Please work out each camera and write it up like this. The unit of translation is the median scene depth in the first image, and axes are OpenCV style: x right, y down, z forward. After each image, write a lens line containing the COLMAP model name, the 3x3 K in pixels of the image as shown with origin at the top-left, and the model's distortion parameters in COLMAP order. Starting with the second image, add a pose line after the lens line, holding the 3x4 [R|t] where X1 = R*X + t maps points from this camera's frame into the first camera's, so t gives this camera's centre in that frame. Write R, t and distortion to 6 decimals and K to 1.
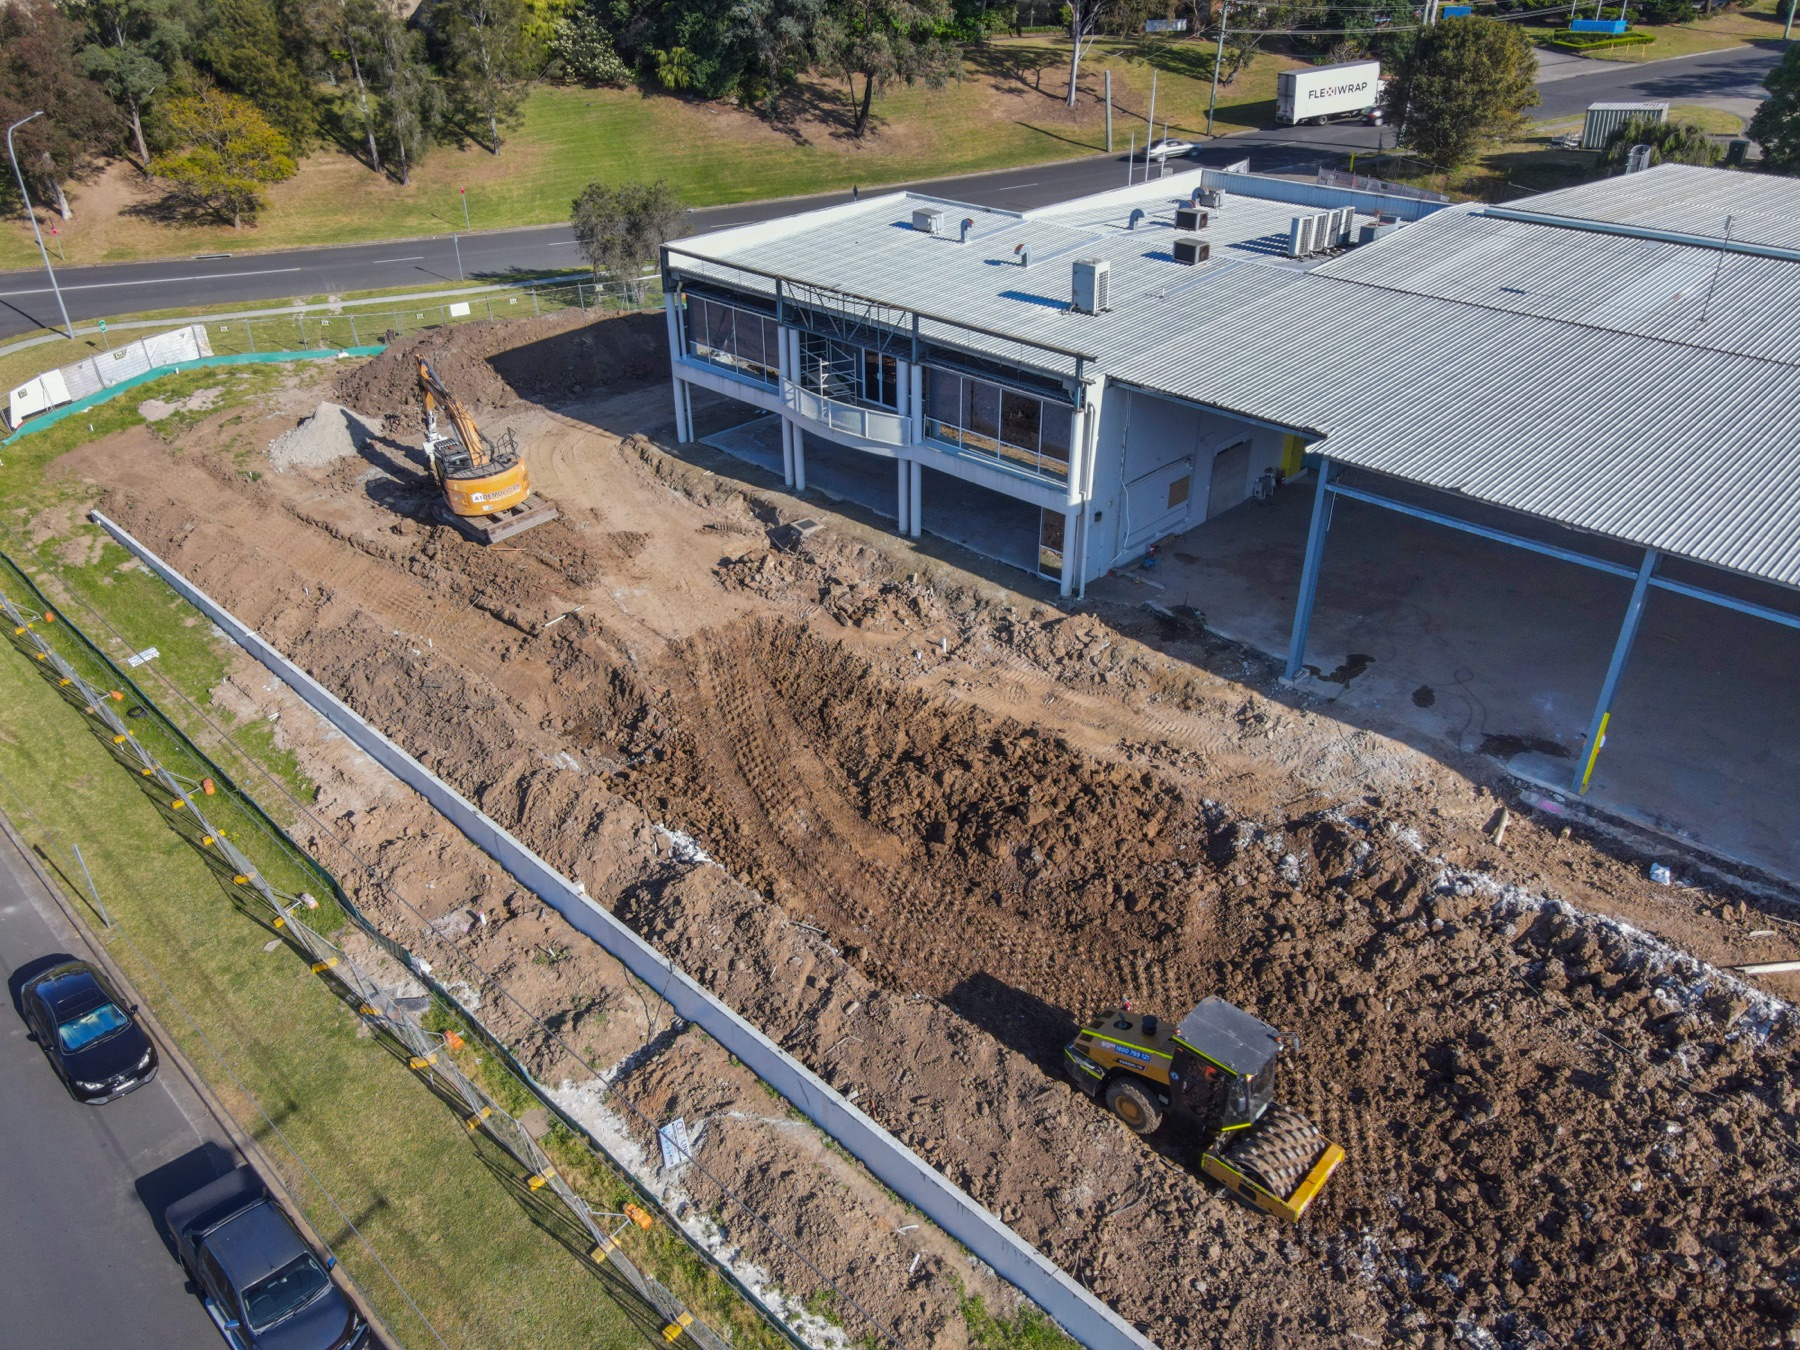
lens RADIAL K [[1348.6, 0, 900.0], [0, 1348.6, 675.0], [0, 0, 1]] dist [-0.005780, -0.000906]
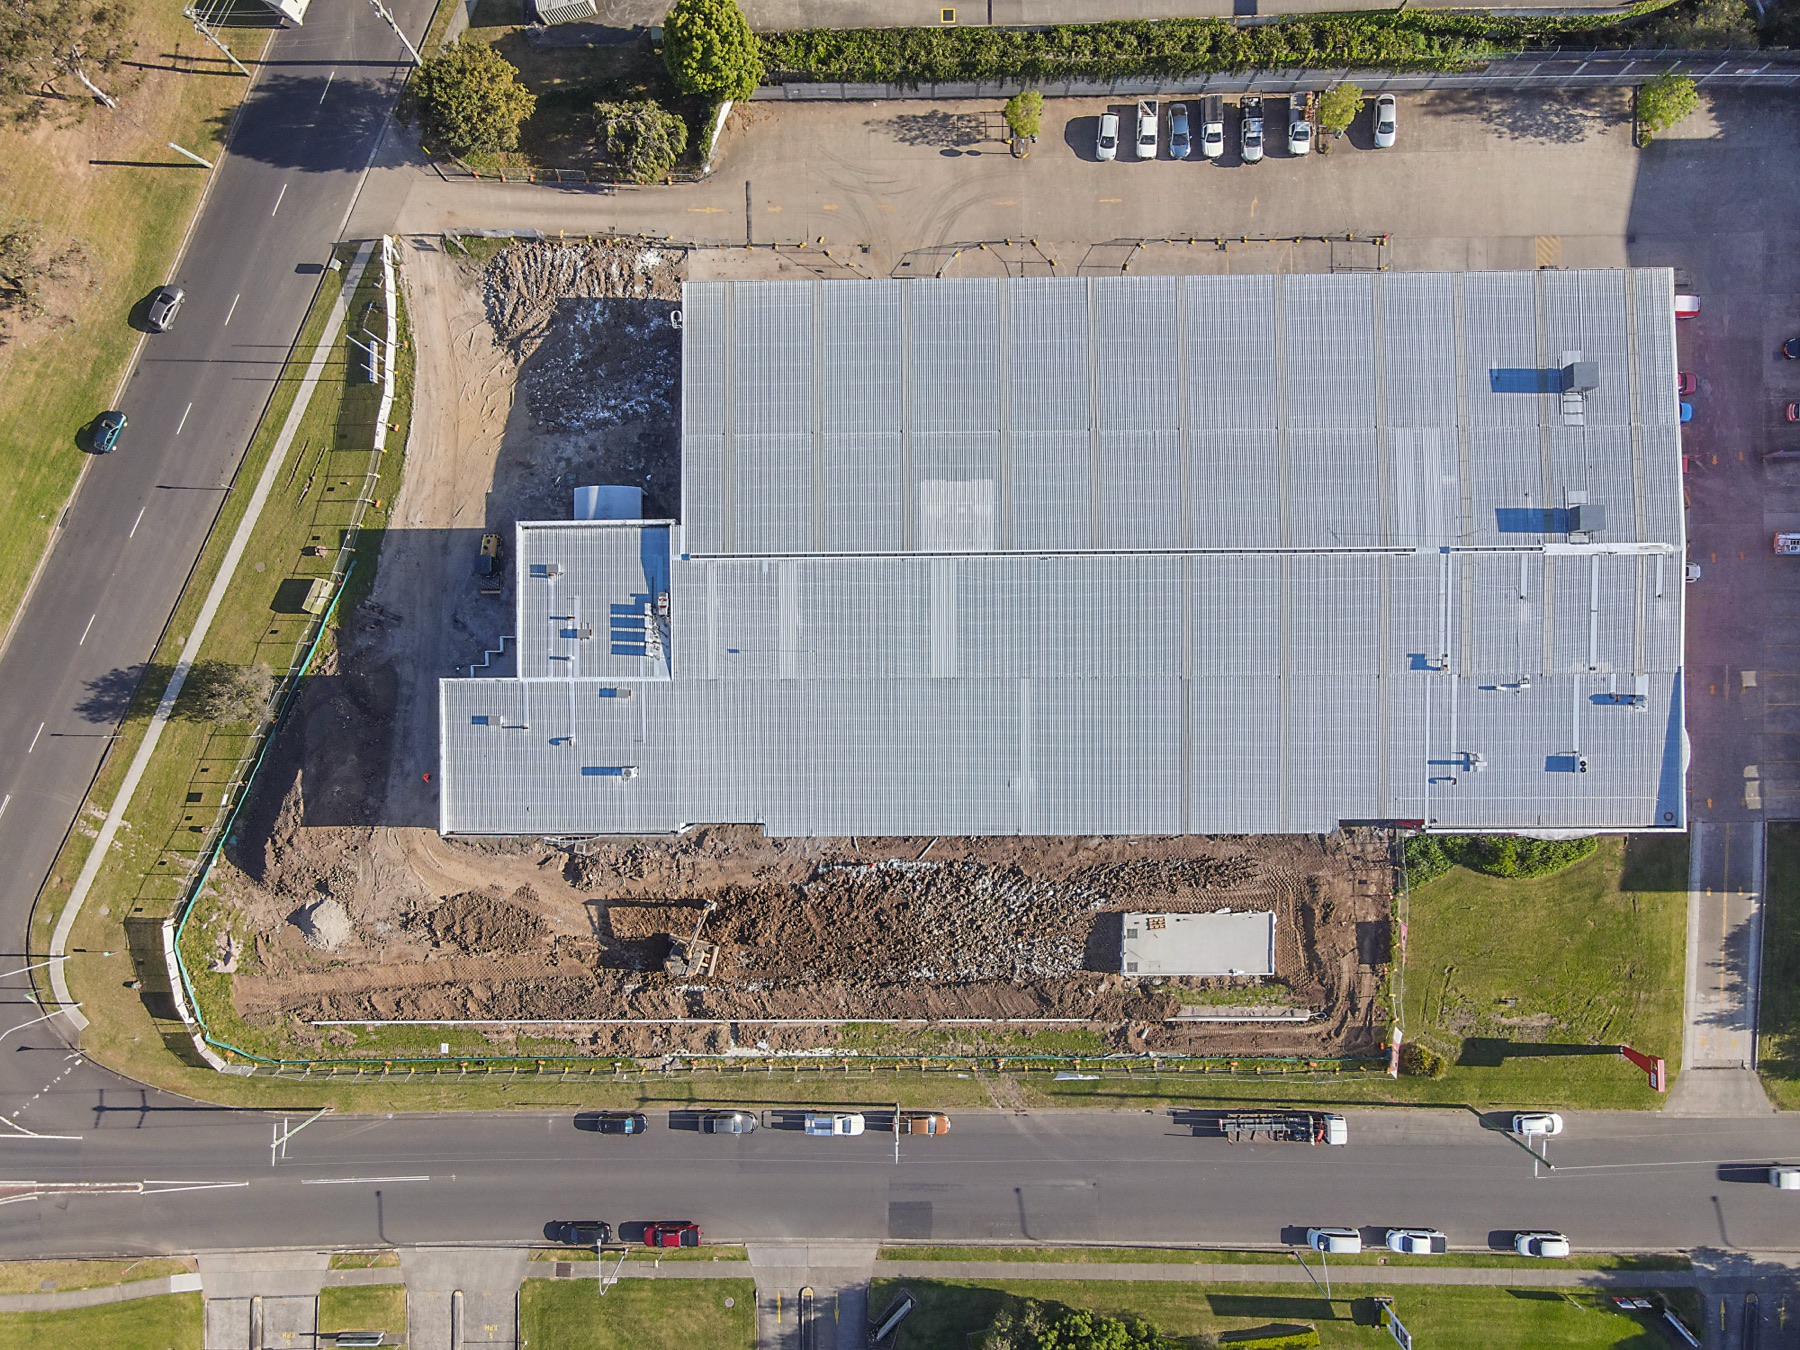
lens RADIAL K [[1274.2, 0, 900.0], [0, 1274.2, 675.0], [0, 0, 1]] dist [0.007235, 0.006170]
pose [[0.708638, -0.705073, 0.026525, 0.733541], [0.363605, 0.397145, 0.842655, -2.850562], [-0.604668, -0.587493, 0.537800, -0.659442]]
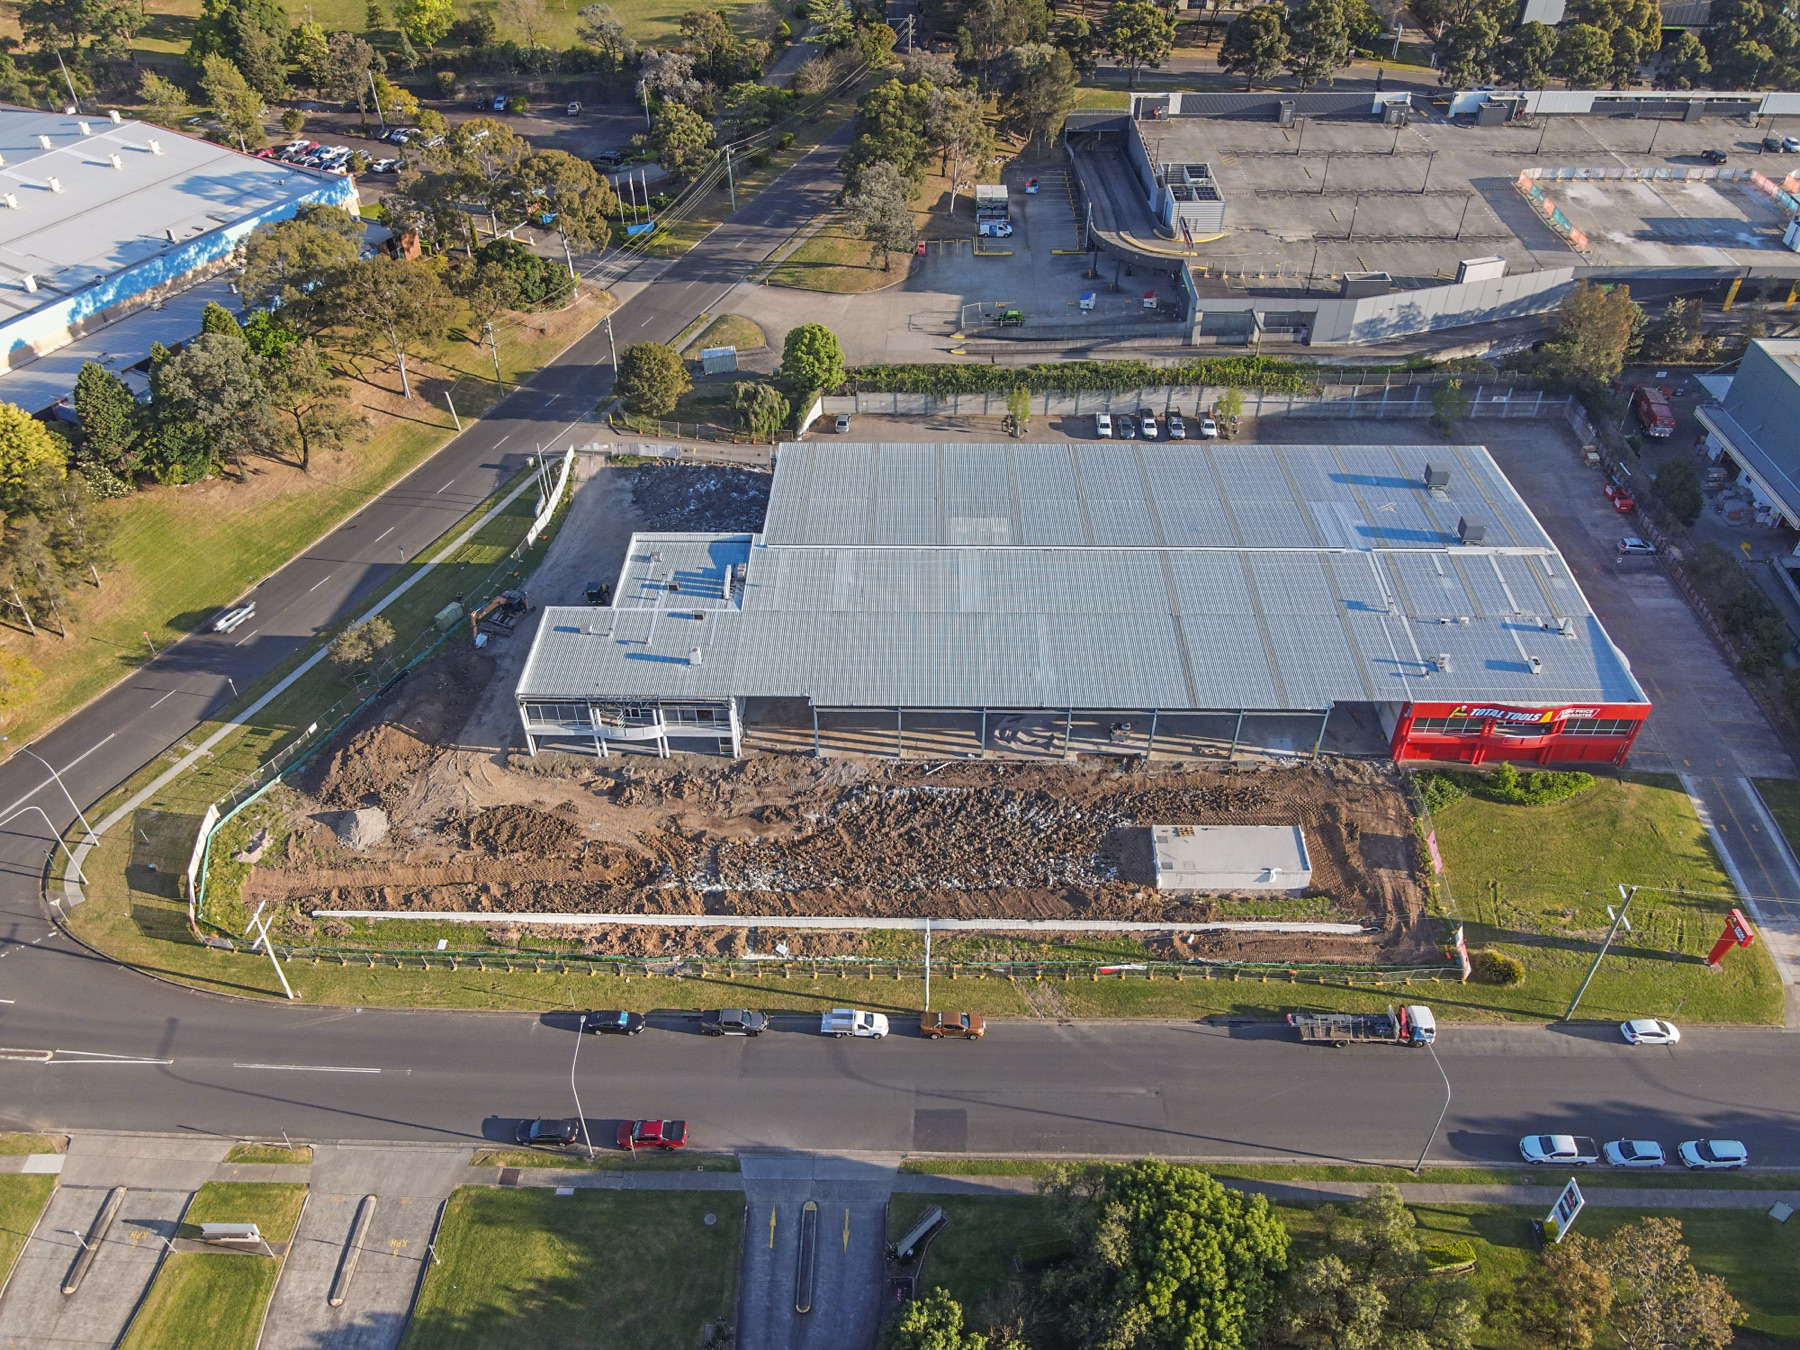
lens RADIAL K [[1274.2, 0, 900.0], [0, 1274.2, 675.0], [0, 0, 1]] dist [0.007235, 0.006170]
pose [[0.725868, -0.444953, 0.524532, -1.285239], [0.348086, 0.895351, 0.277819, -1.110165], [-0.593256, -0.019078, 0.804788, -1.907363]]
